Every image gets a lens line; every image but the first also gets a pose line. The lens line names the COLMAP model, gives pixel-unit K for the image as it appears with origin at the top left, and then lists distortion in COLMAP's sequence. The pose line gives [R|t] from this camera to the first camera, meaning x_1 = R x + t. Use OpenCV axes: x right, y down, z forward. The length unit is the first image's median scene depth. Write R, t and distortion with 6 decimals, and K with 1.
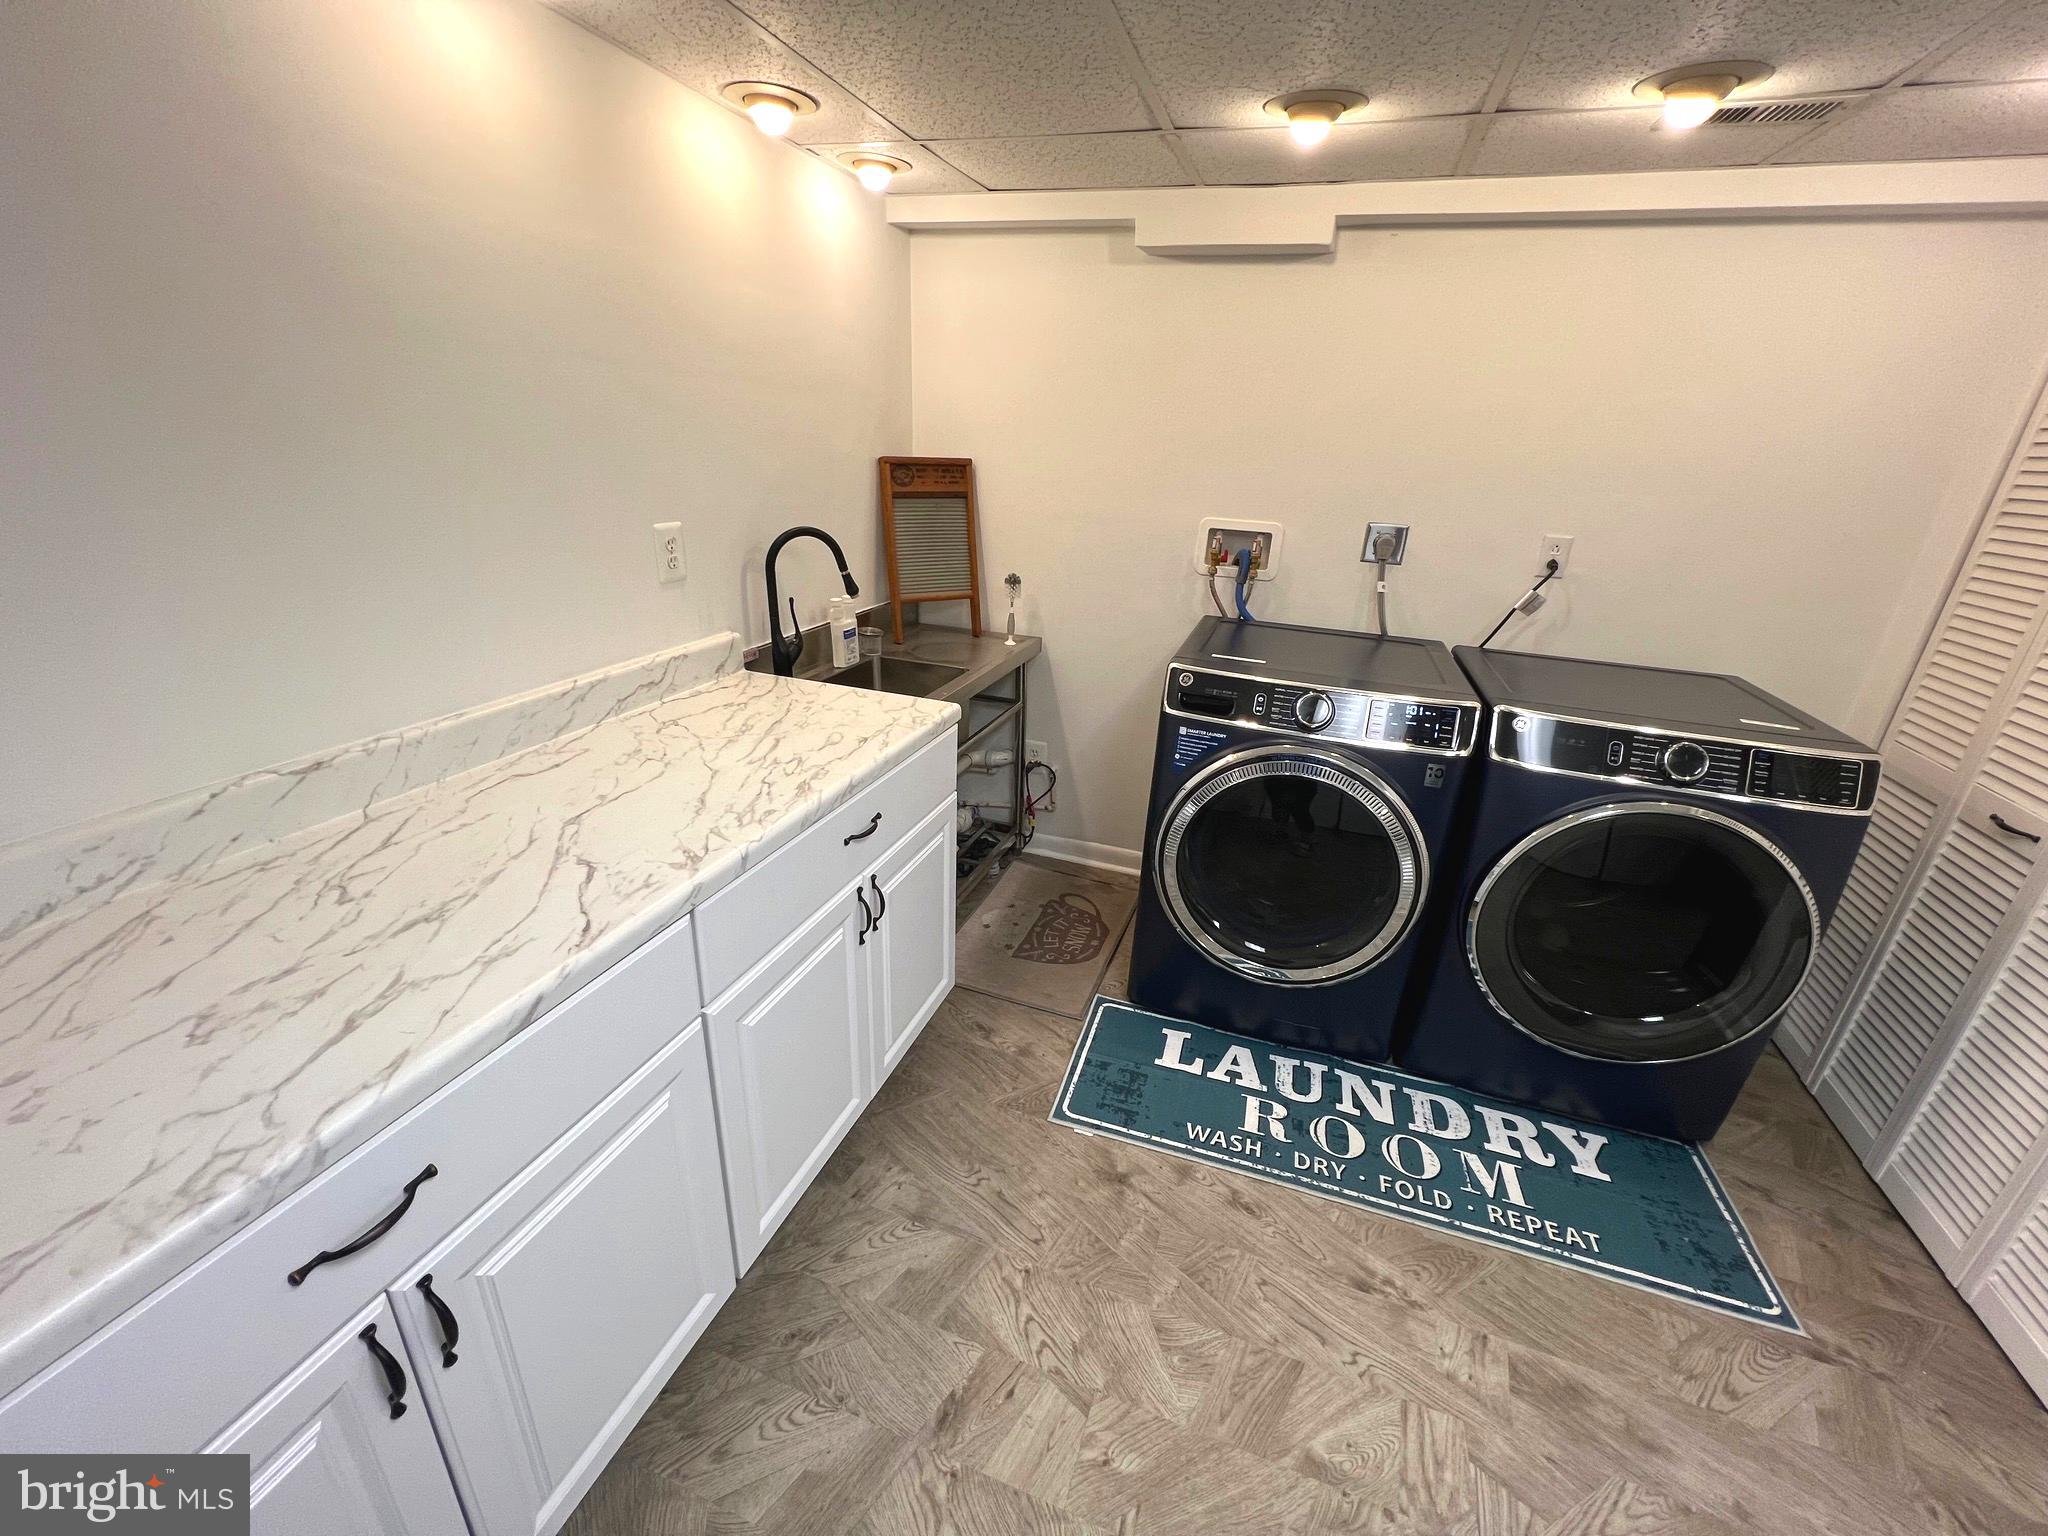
lens RADIAL K [[820.1, 0, 1031.8], [0, 820.1, 769.0], [0, 0, 1]] dist [-0.002214, 0.000520]
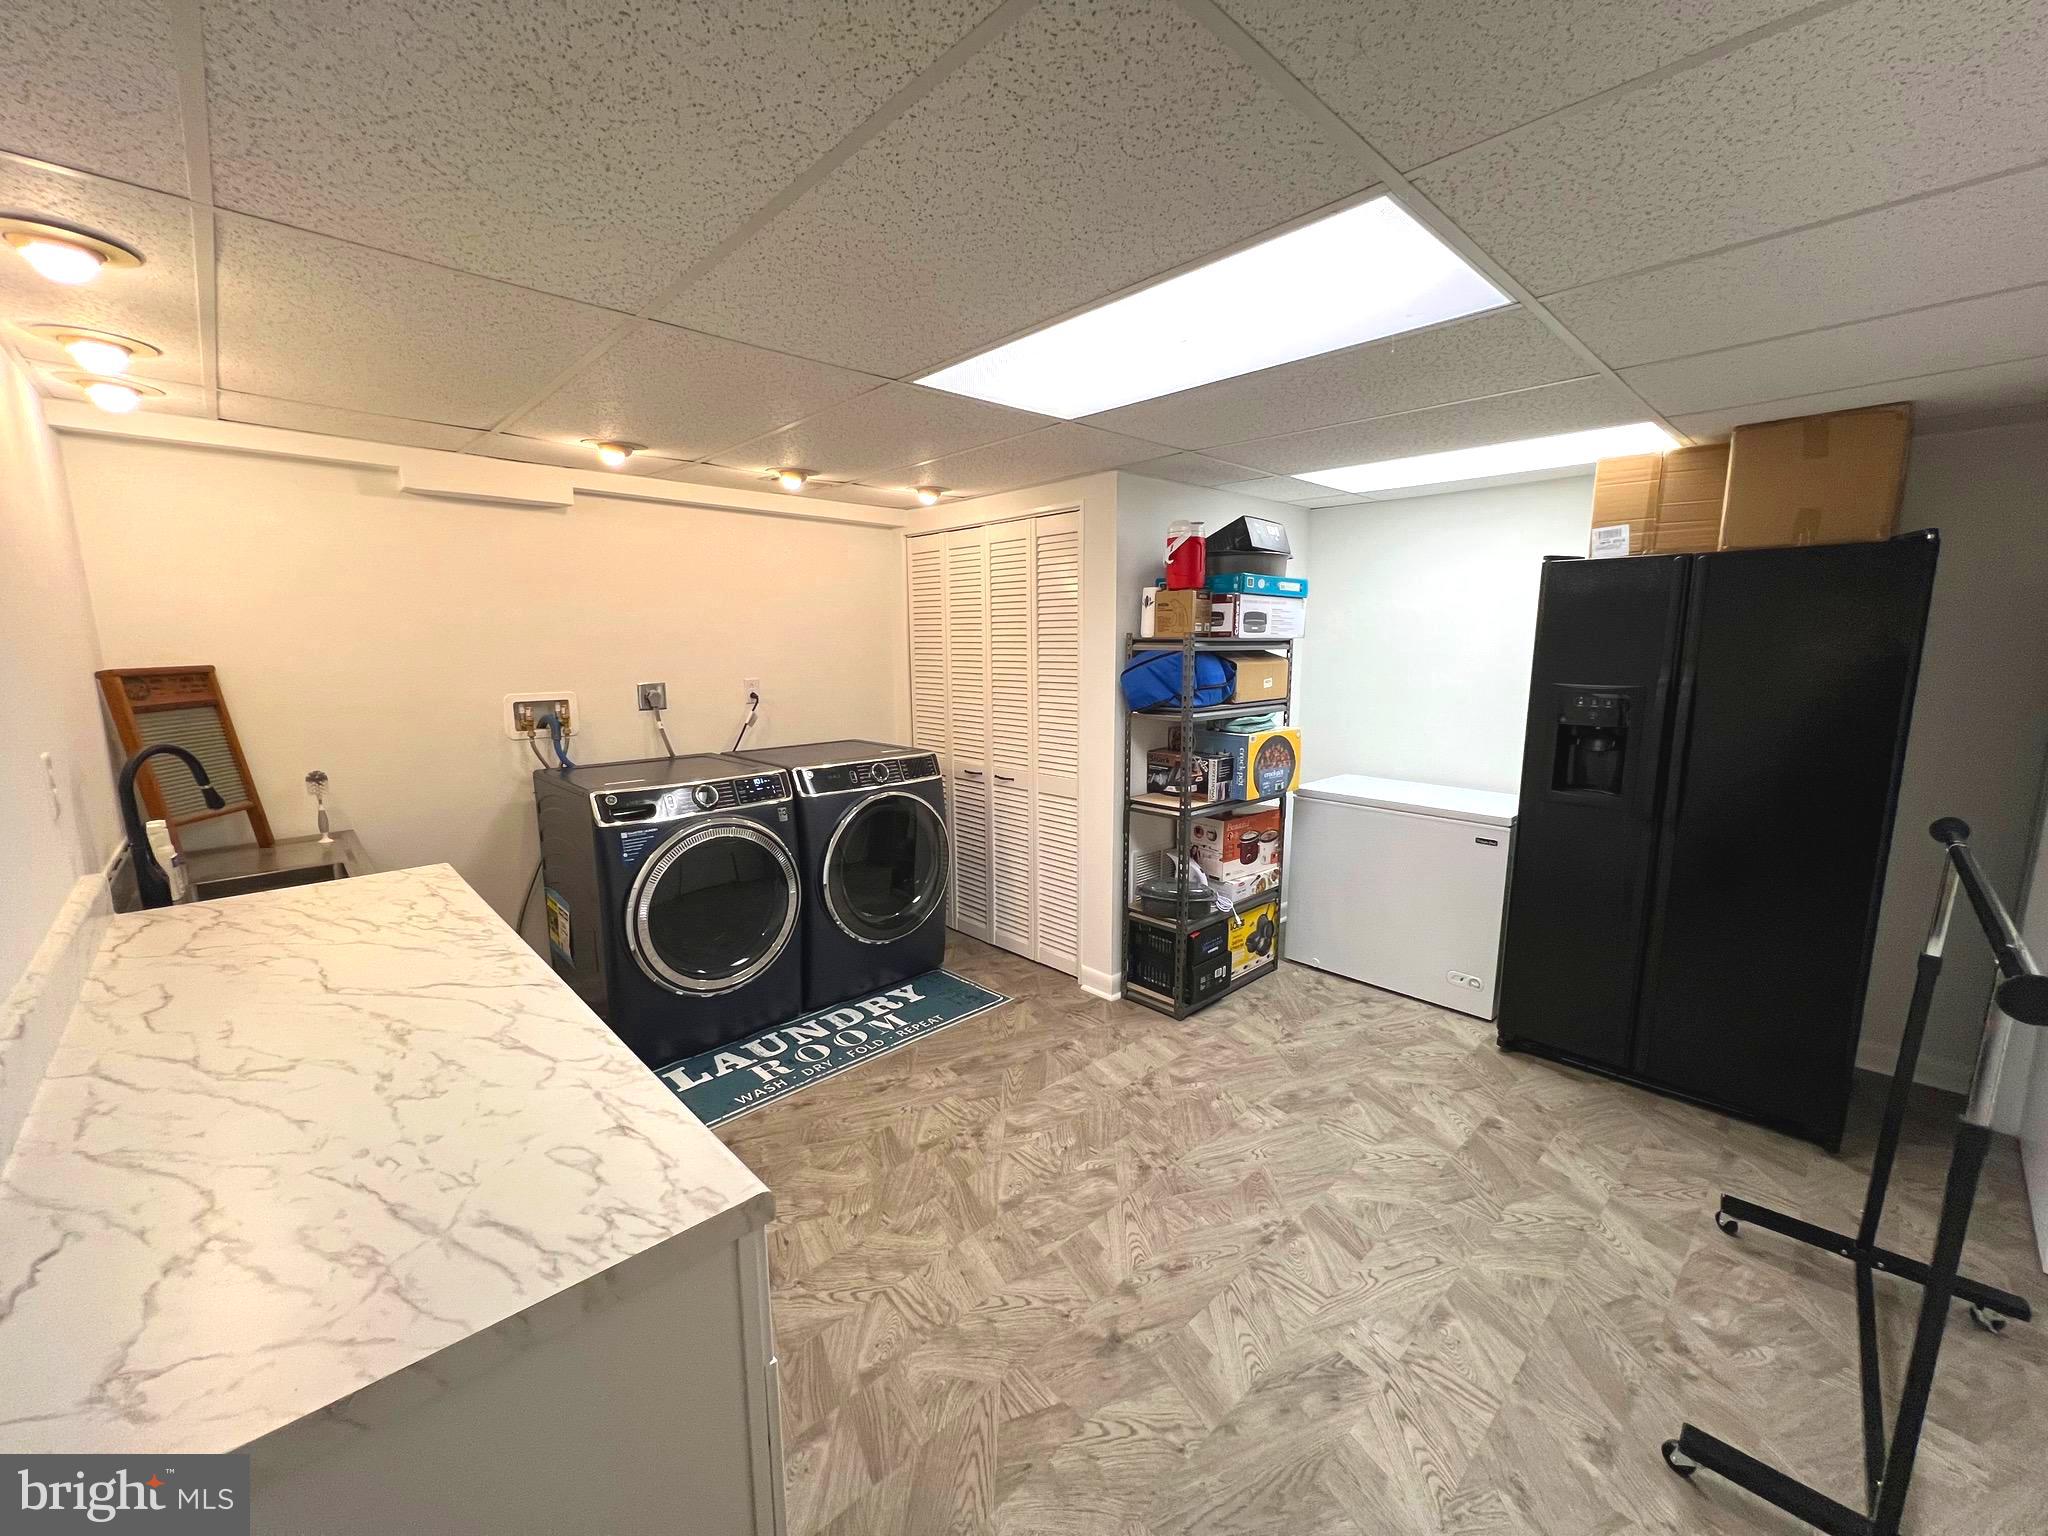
lens RADIAL K [[820.1, 0, 1025.5], [0, 820.1, 774.0], [0, 0, 1]] dist [-0.002214, 0.000520]
pose [[0.450955, -0.195892, 0.870785, -0.679086], [0.360510, 0.932470, 0.023071, 0.066858], [-0.816500, 0.303523, 0.491123, -0.240947]]
